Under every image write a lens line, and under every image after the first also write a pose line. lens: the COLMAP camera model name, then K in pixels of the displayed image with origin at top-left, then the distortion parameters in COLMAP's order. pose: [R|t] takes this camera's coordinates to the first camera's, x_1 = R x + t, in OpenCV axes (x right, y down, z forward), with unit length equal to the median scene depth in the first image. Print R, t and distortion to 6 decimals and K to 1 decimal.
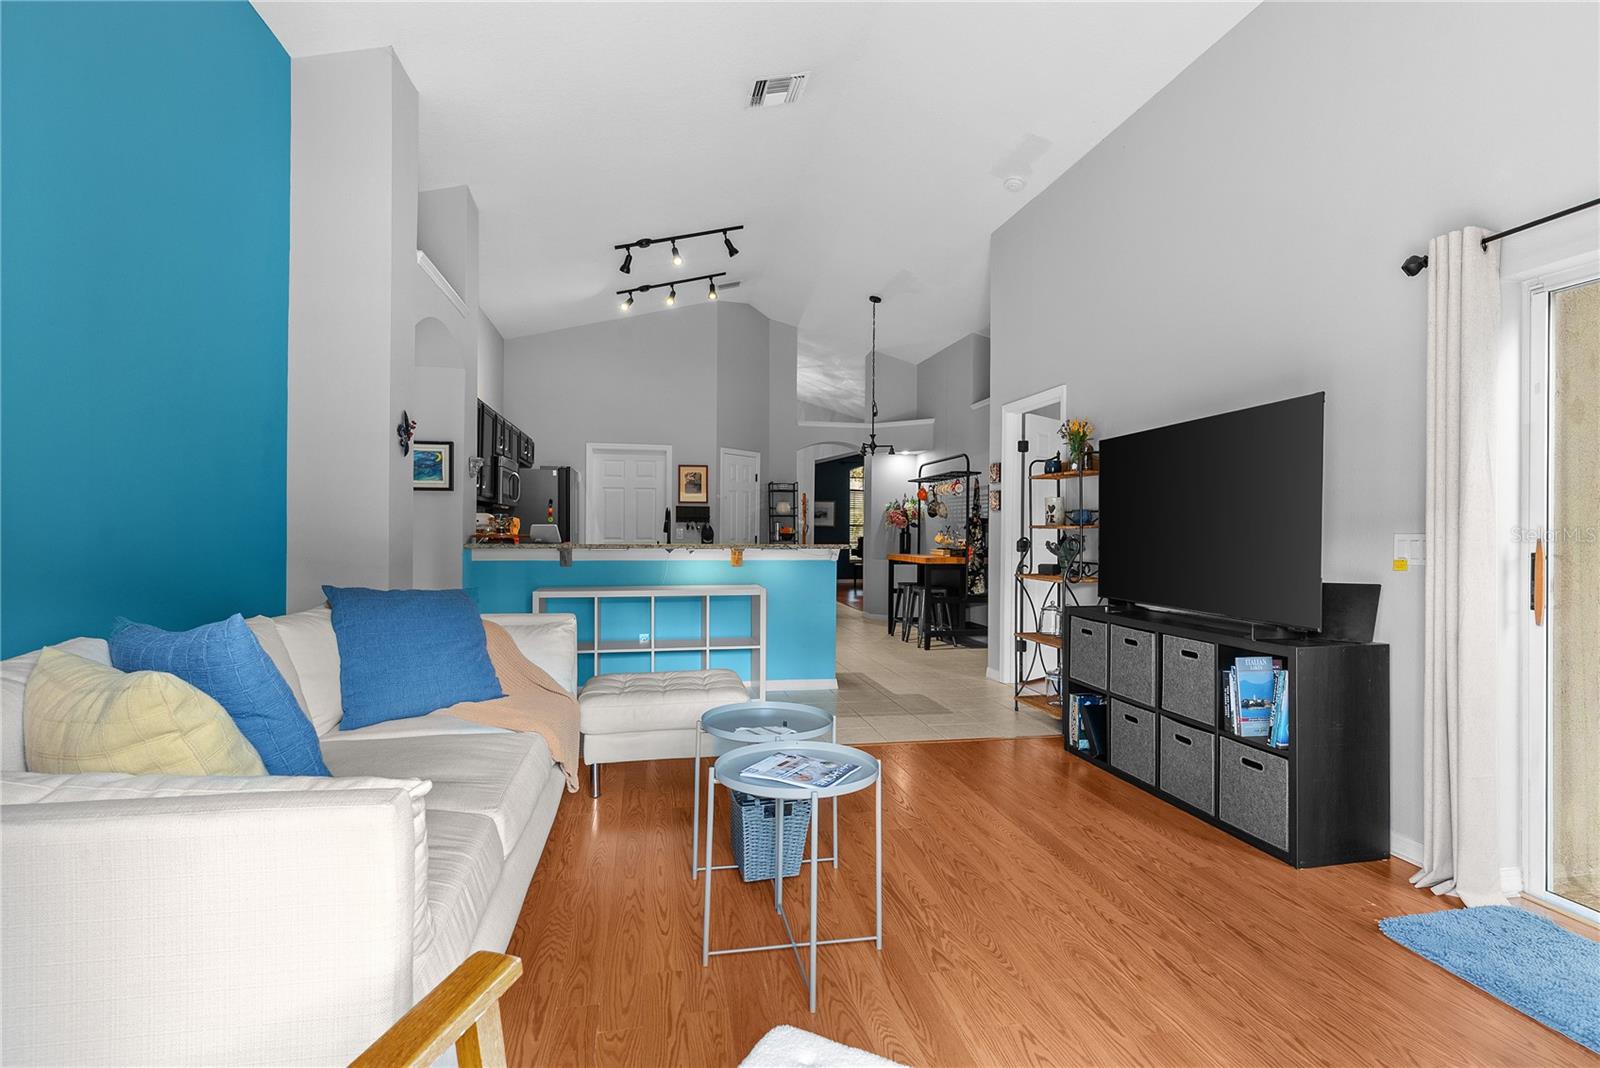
lens RADIAL K [[769.5, 0, 792.6], [0, 769.5, 528.6], [0, 0, 1]] dist [0.007471, -0.003171]
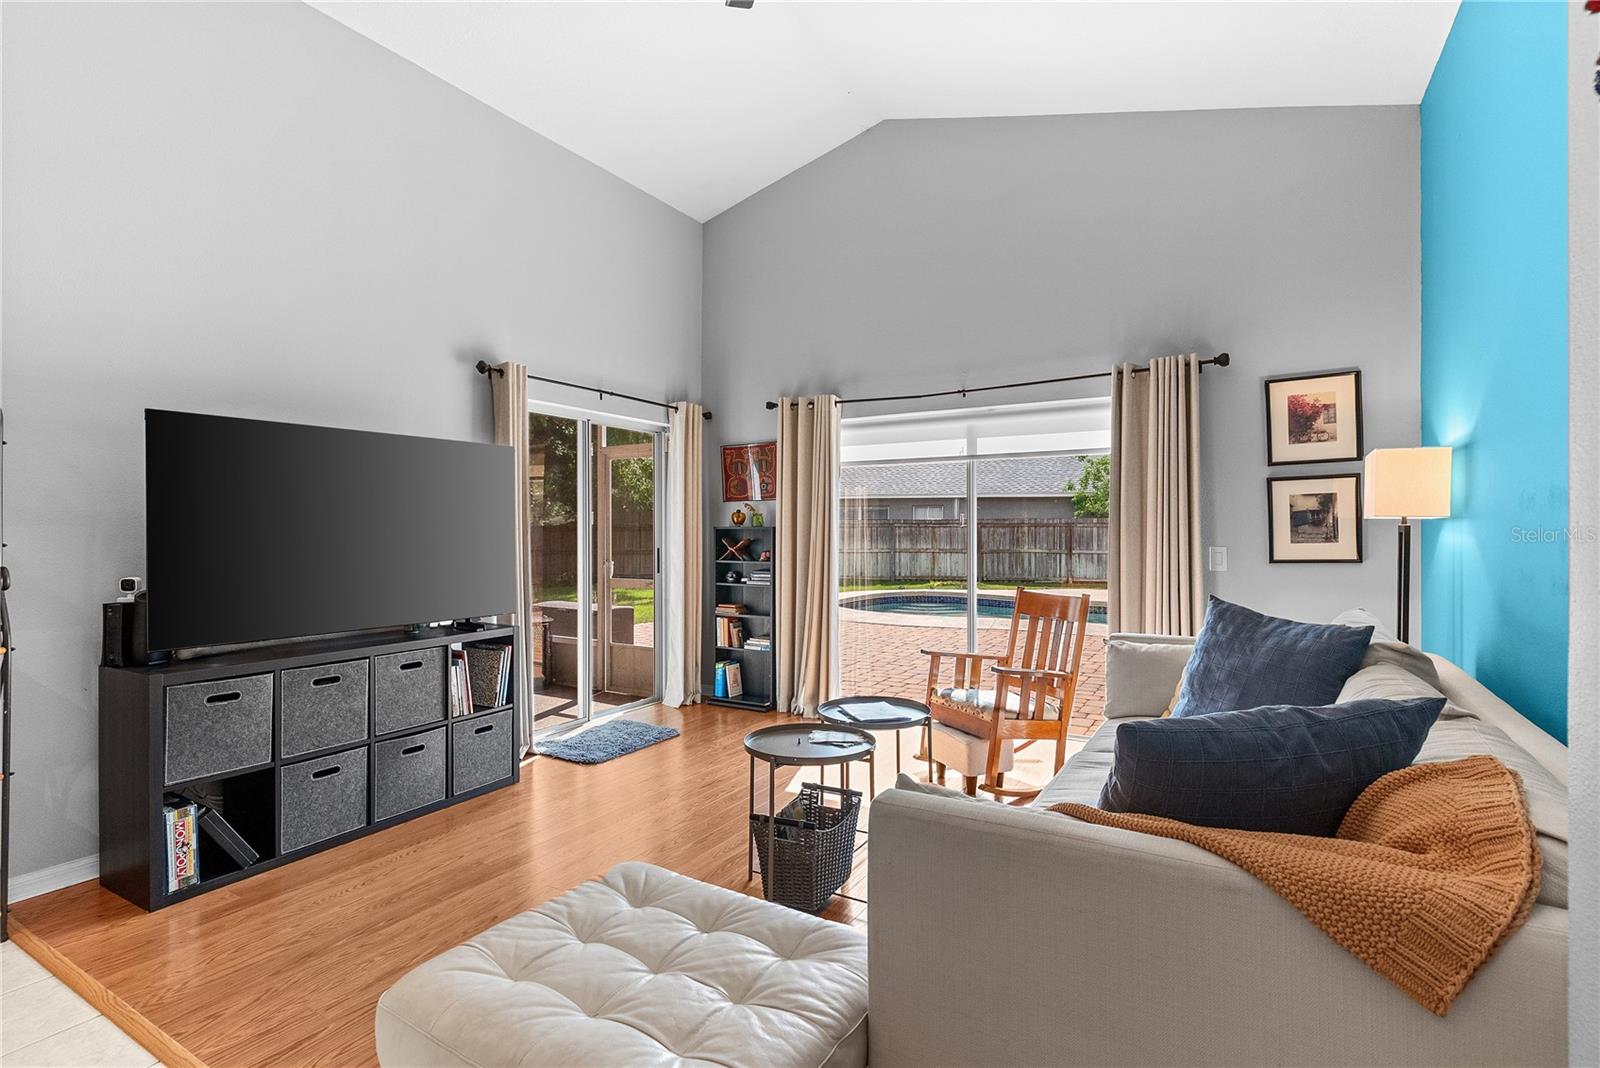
lens RADIAL K [[769.5, 0, 795.1], [0, 769.5, 530.5], [0, 0, 1]] dist [0.007471, -0.003171]
pose [[-0.747001, -0.007992, 0.664775, -0.197175], [-0.004518, 0.999966, 0.006945, -0.009526], [-0.664808, 0.002185, -0.747011, 0.513538]]
